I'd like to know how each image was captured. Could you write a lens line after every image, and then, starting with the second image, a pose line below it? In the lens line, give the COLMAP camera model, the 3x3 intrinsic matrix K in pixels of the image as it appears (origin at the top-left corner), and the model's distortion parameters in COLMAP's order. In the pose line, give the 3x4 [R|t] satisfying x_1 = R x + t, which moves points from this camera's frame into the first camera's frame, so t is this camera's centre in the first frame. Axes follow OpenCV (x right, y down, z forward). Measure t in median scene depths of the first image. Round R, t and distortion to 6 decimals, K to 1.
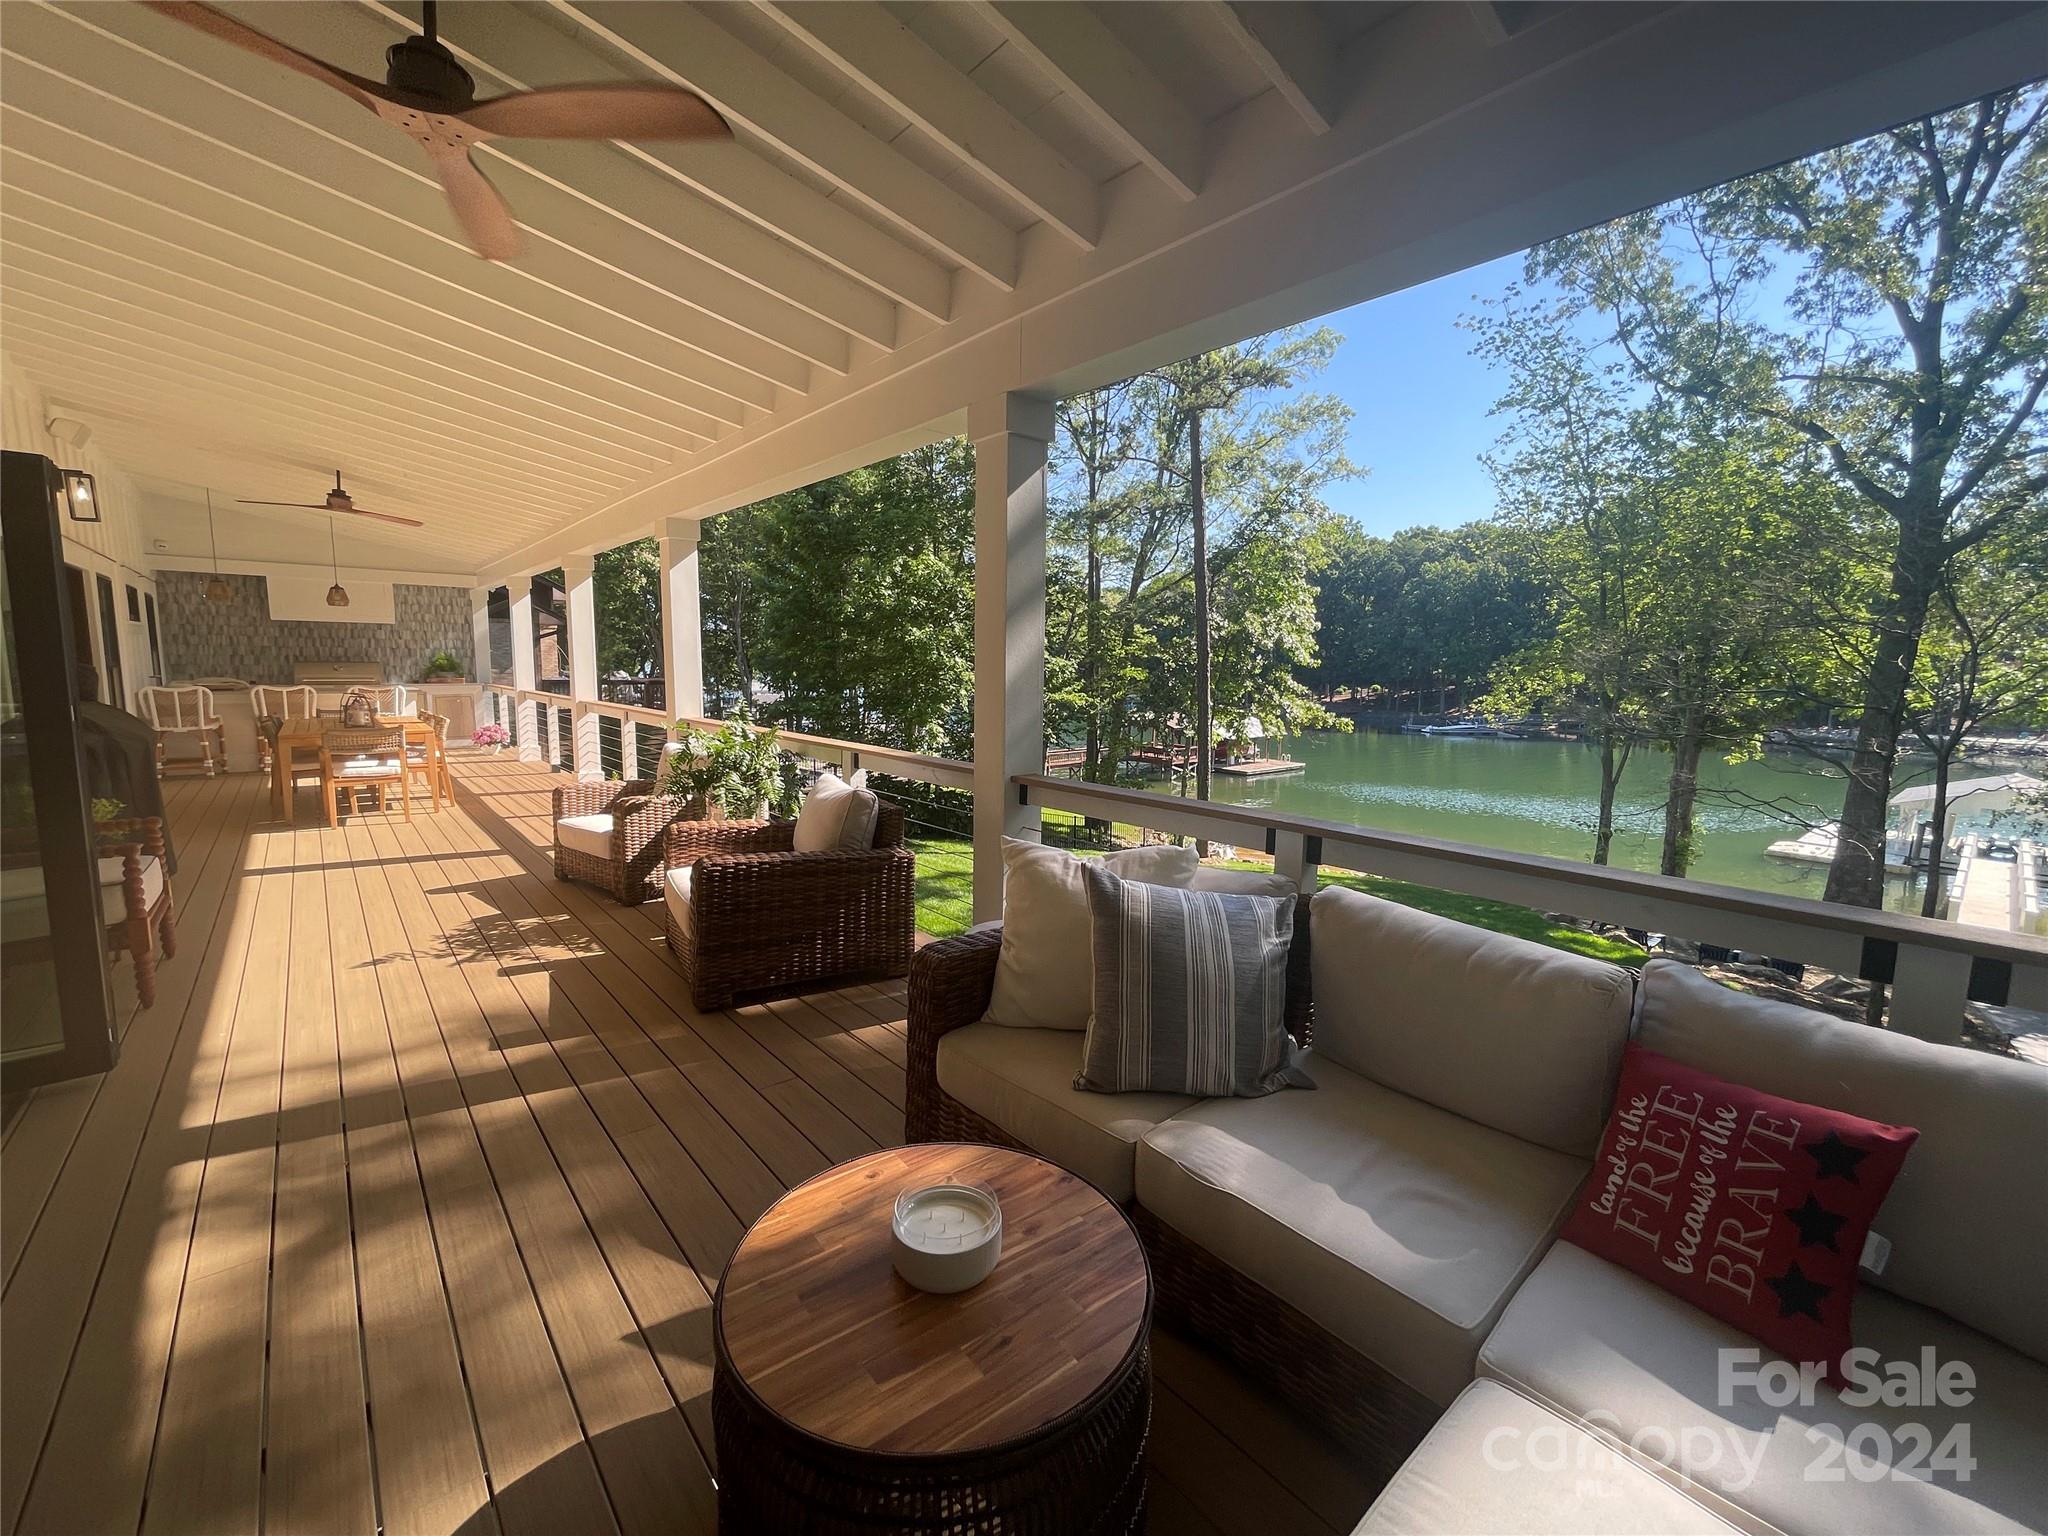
lens RADIAL K [[822.9, 0, 1014.4], [0, 822.9, 754.1], [0, 0, 1]] dist [-0.002177, 0.000771]
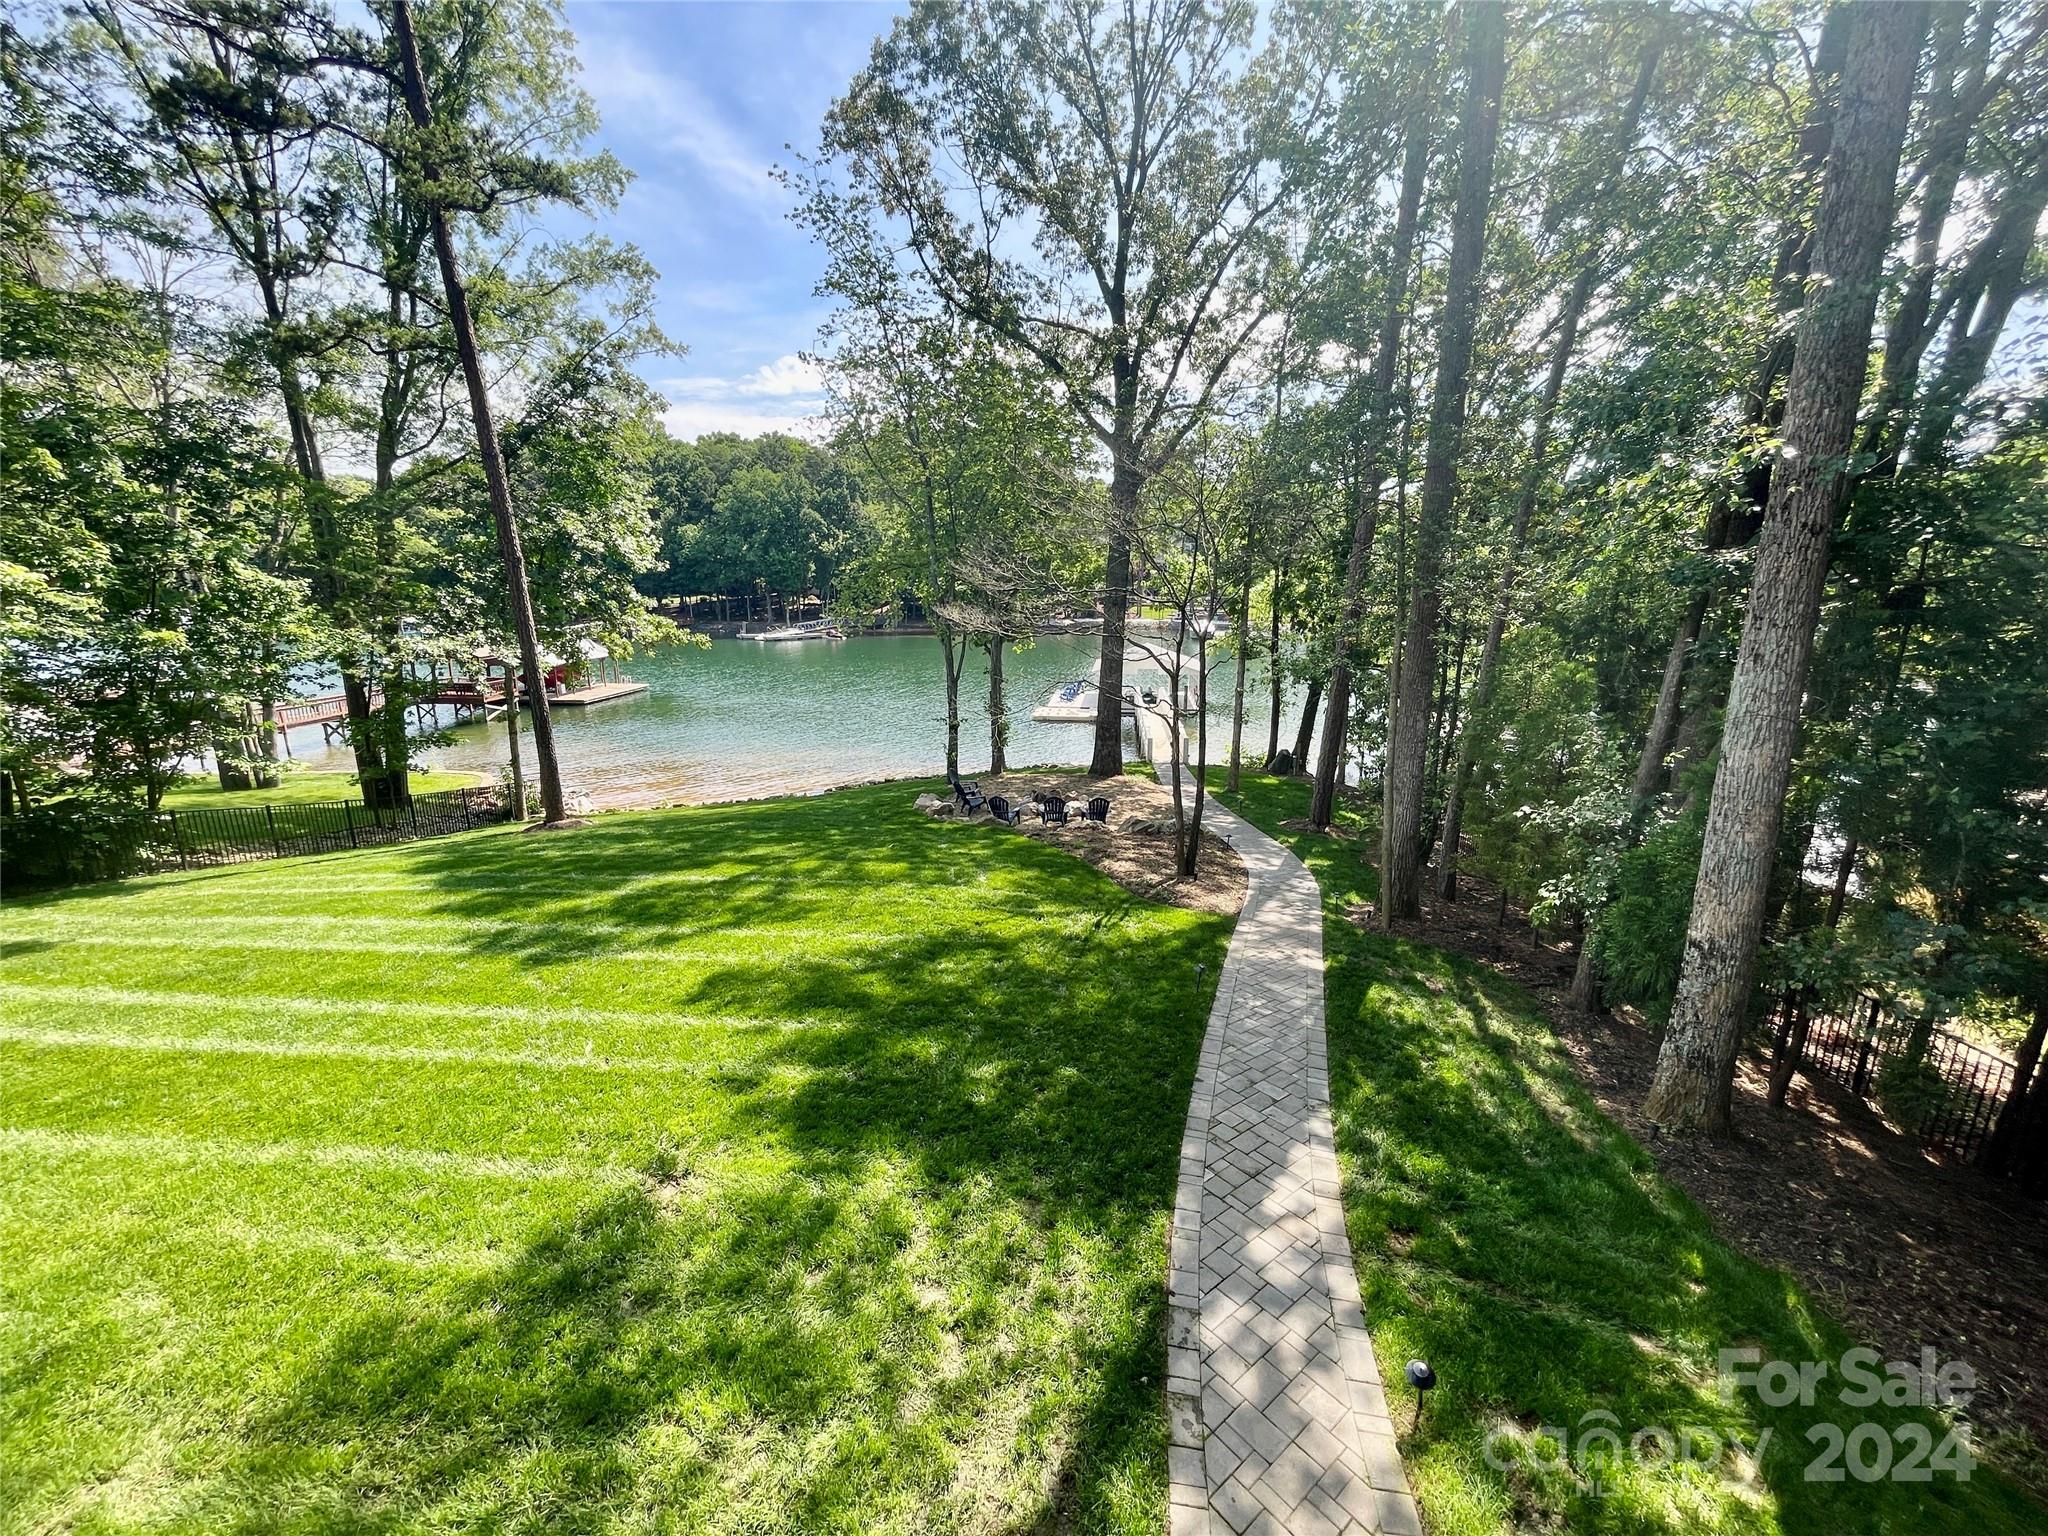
lens RADIAL K [[822.9, 0, 1020.8], [0, 822.9, 758.0], [0, 0, 1]] dist [-0.002177, 0.000771]
pose [[0.714317, -0.169335, 0.679026, 0.017774], [0.091107, 0.984528, 0.149679, -0.013959], [-0.693866, -0.045054, 0.718693, 0.116923]]
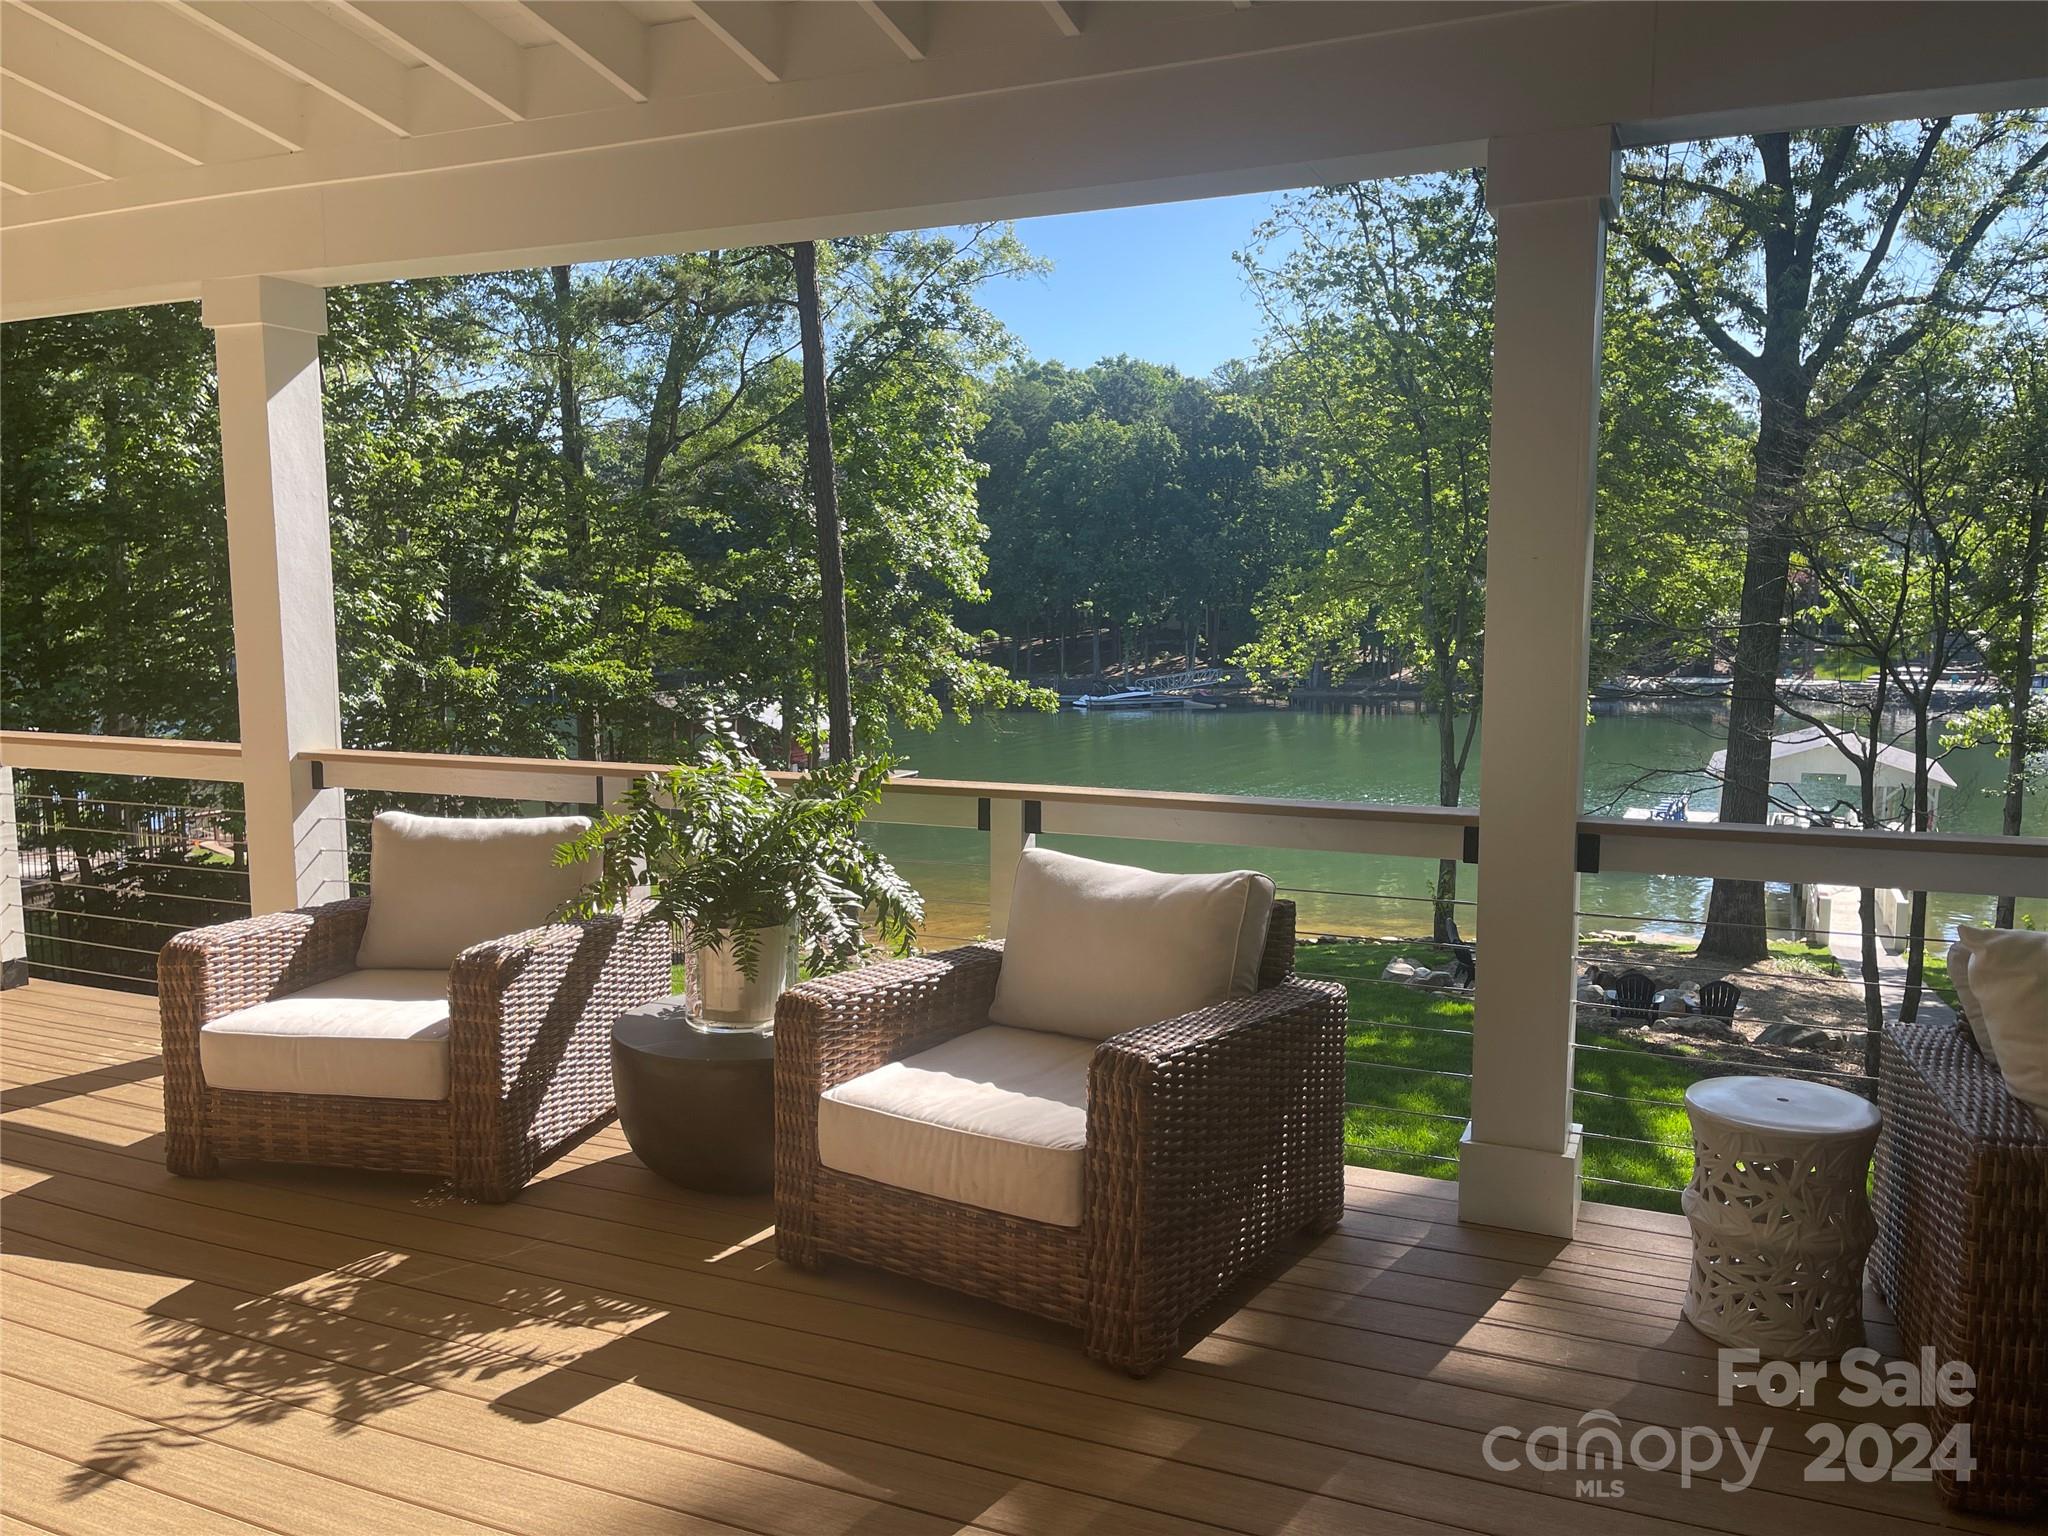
lens RADIAL K [[1535.2, 0, 1036.9], [0, 1535.2, 762.1], [0, 0, 1]] dist [0.045095, -0.043787]
pose [[0.901517, -0.061618, 0.428334, -0.085156], [0.062854, 0.997959, 0.011273, -0.005172], [-0.428154, 0.016760, 0.903550, 0.025004]]
